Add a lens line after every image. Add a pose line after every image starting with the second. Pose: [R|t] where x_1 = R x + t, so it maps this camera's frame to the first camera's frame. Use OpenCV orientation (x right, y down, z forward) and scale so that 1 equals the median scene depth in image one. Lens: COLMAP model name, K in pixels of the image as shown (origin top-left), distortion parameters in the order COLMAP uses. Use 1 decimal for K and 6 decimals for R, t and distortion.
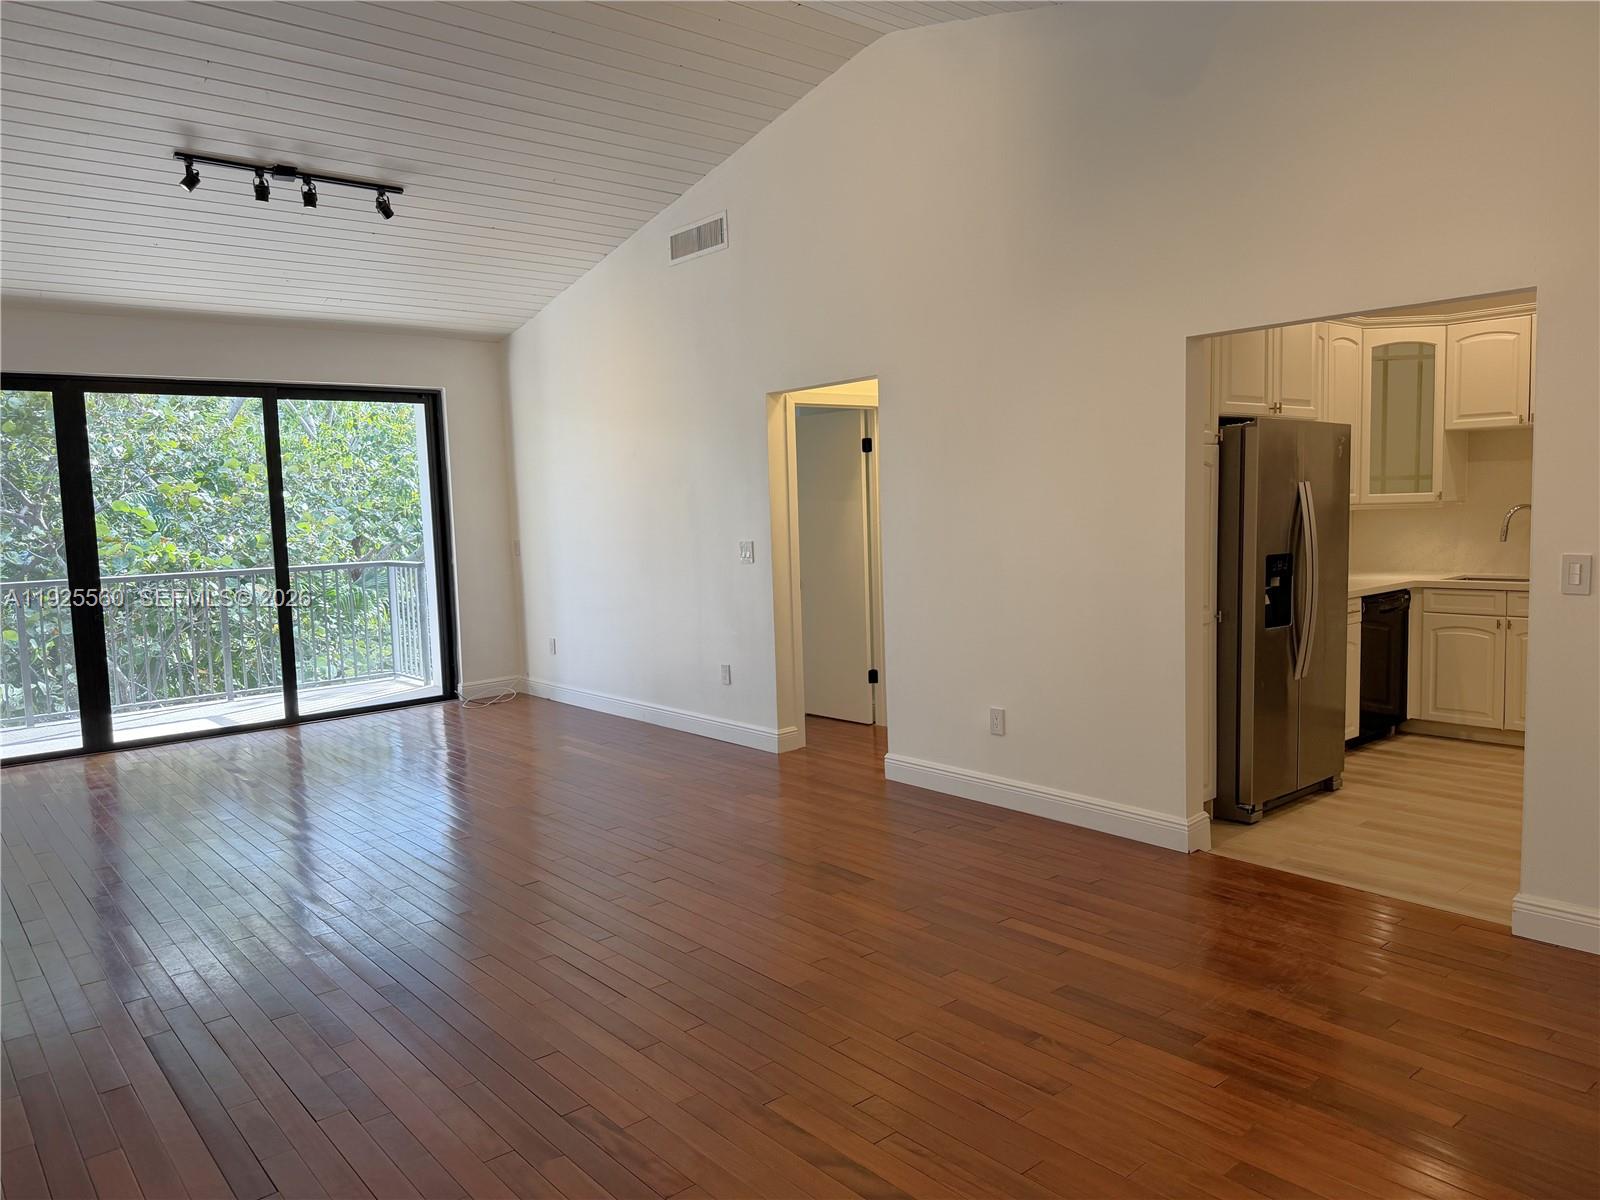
lens RADIAL K [[1134.0, 0, 772.4], [0, 1134.0, 605.2], [0, 0, 1]] dist [0.095077, -0.098727]
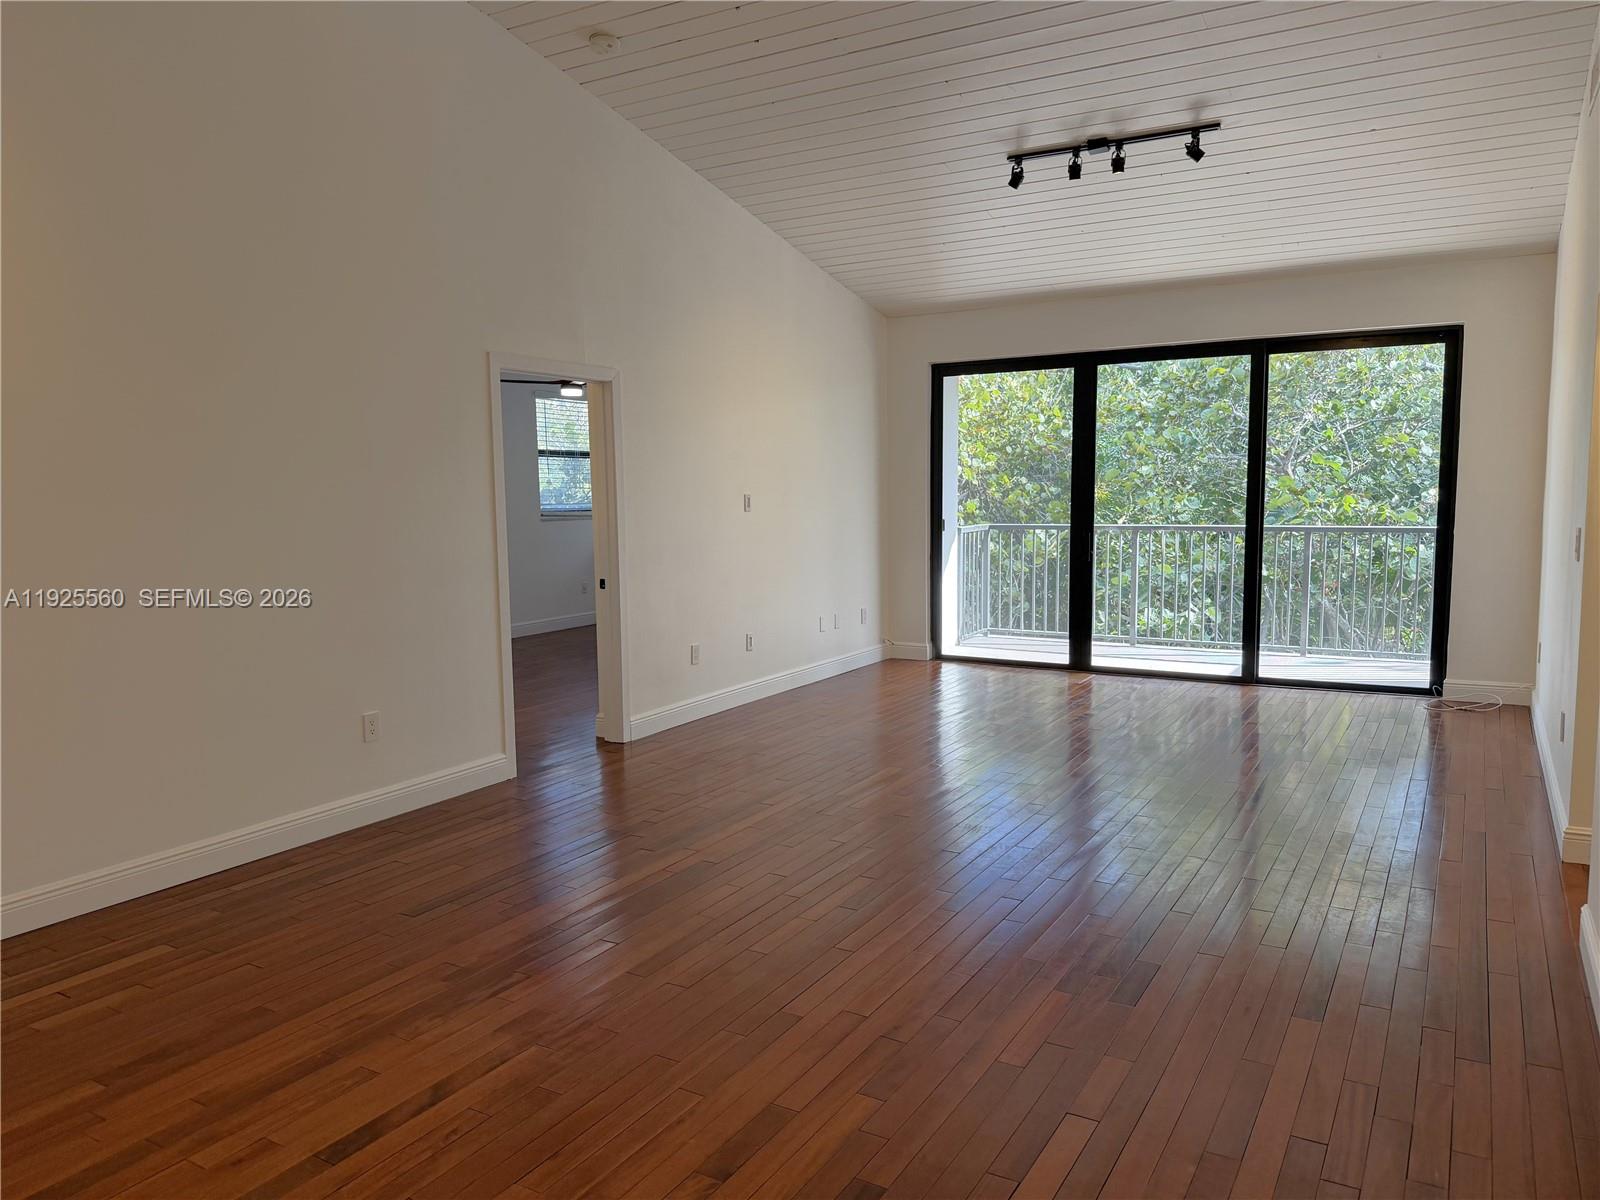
lens RADIAL K [[1108.3, 0, 805.3], [0, 1108.3, 610.7], [0, 0, 1]] dist [0.127484, -0.209429]
pose [[0.362761, 0.135131, -0.922033, 0.477466], [-0.083902, 0.990148, 0.112104, -0.051966], [0.928098, 0.036694, 0.370525, 0.398288]]
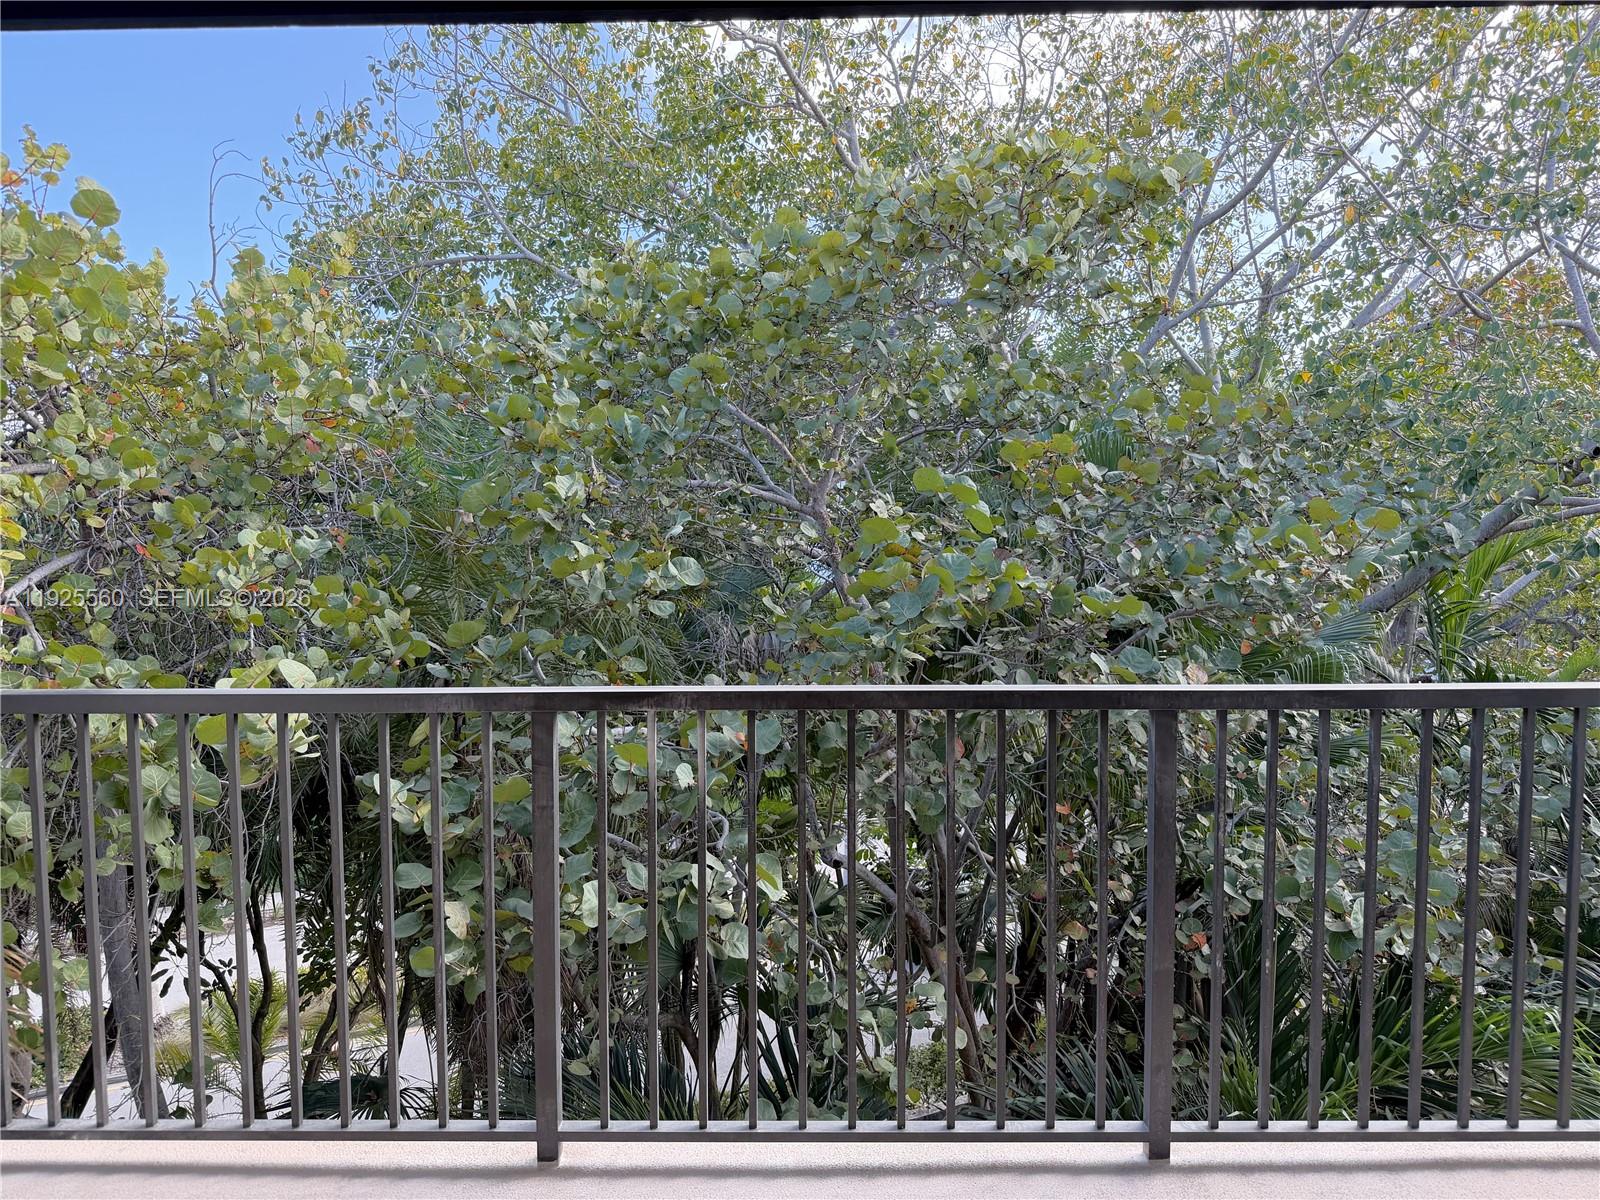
lens RADIAL K [[1120.9, 0, 800.0], [0, 1120.9, 600.0], [0, 0, 1]] dist [0.127195, 0.059959]
pose [[0.766150, 0.062492, -0.639616, -0.620103], [-0.072687, 0.997301, 0.010373, -0.078106], [0.638538, 0.038545, 0.768625, 1.254033]]
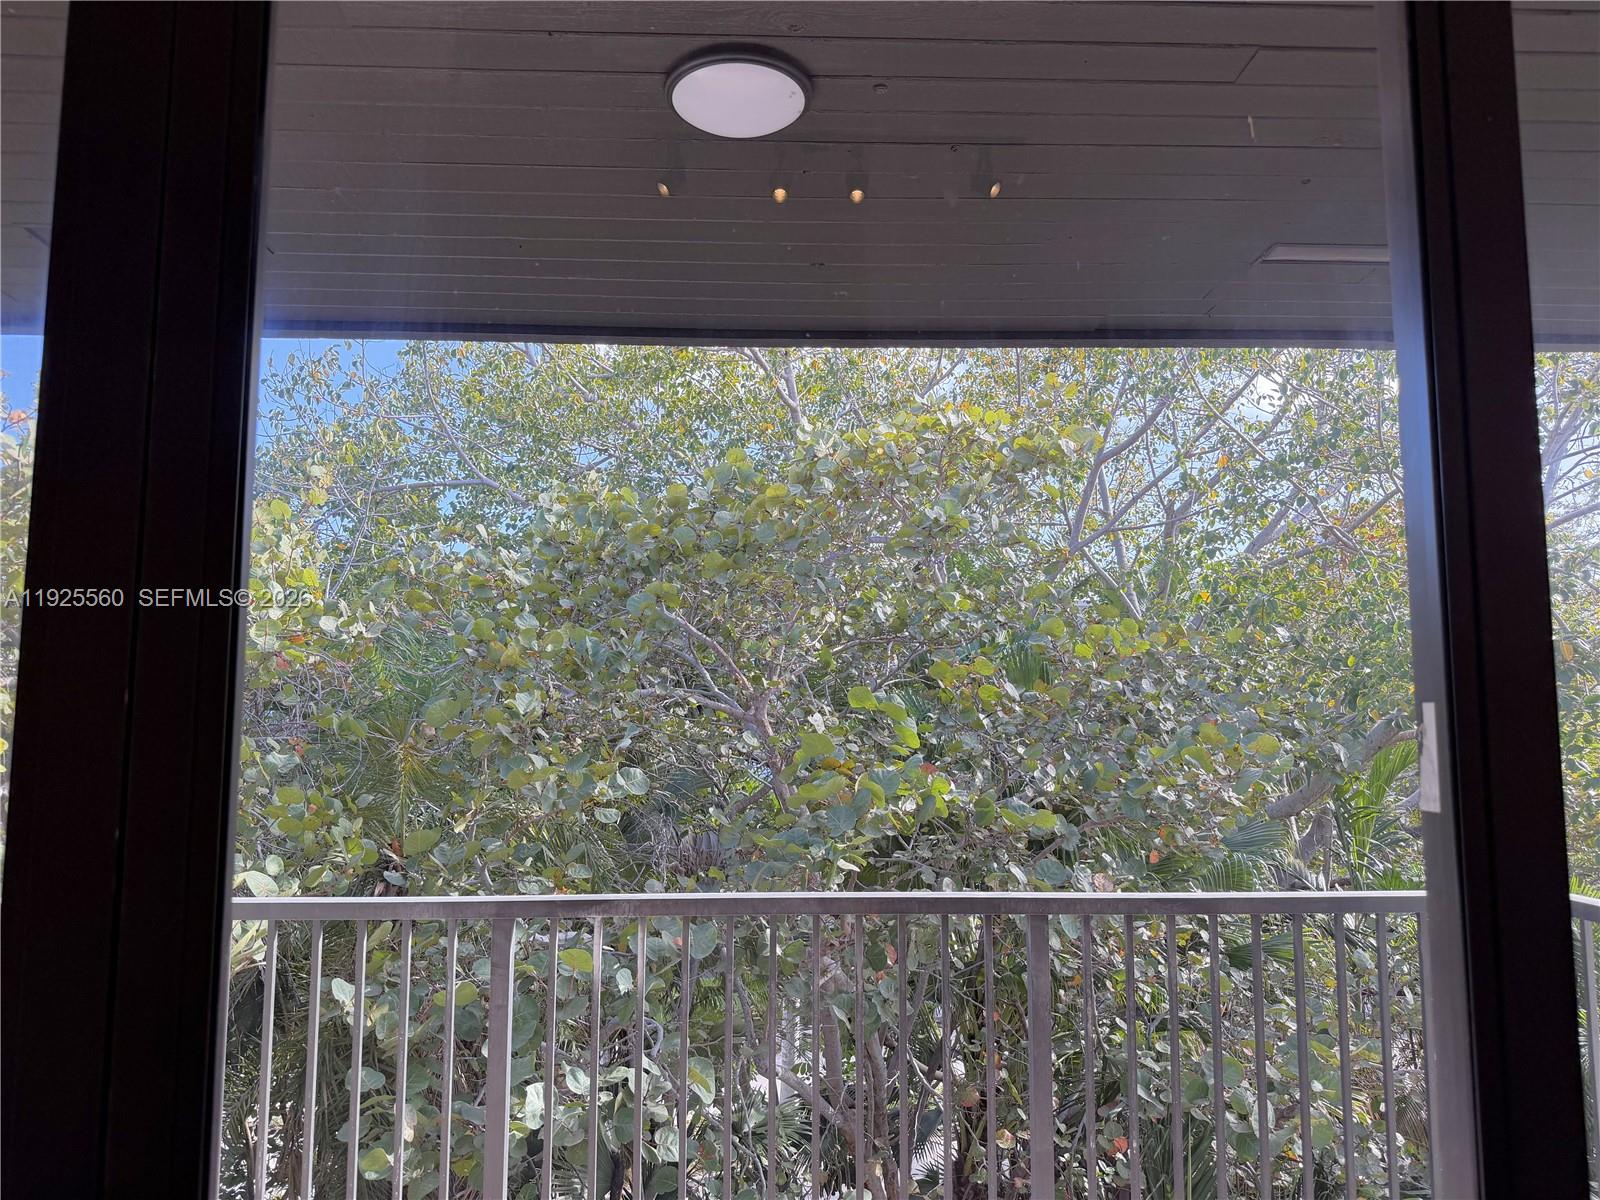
lens RADIAL K [[1112.3, 0, 793.3], [0, 1112.3, 657.6], [0, 0, 1]] dist [0.089833, 0.000693]
pose [[0.798098, -0.007595, -0.602480, -0.592174], [-0.079877, 0.989761, -0.118290, -0.087163], [0.597209, 0.142531, 0.789320, 1.210735]]
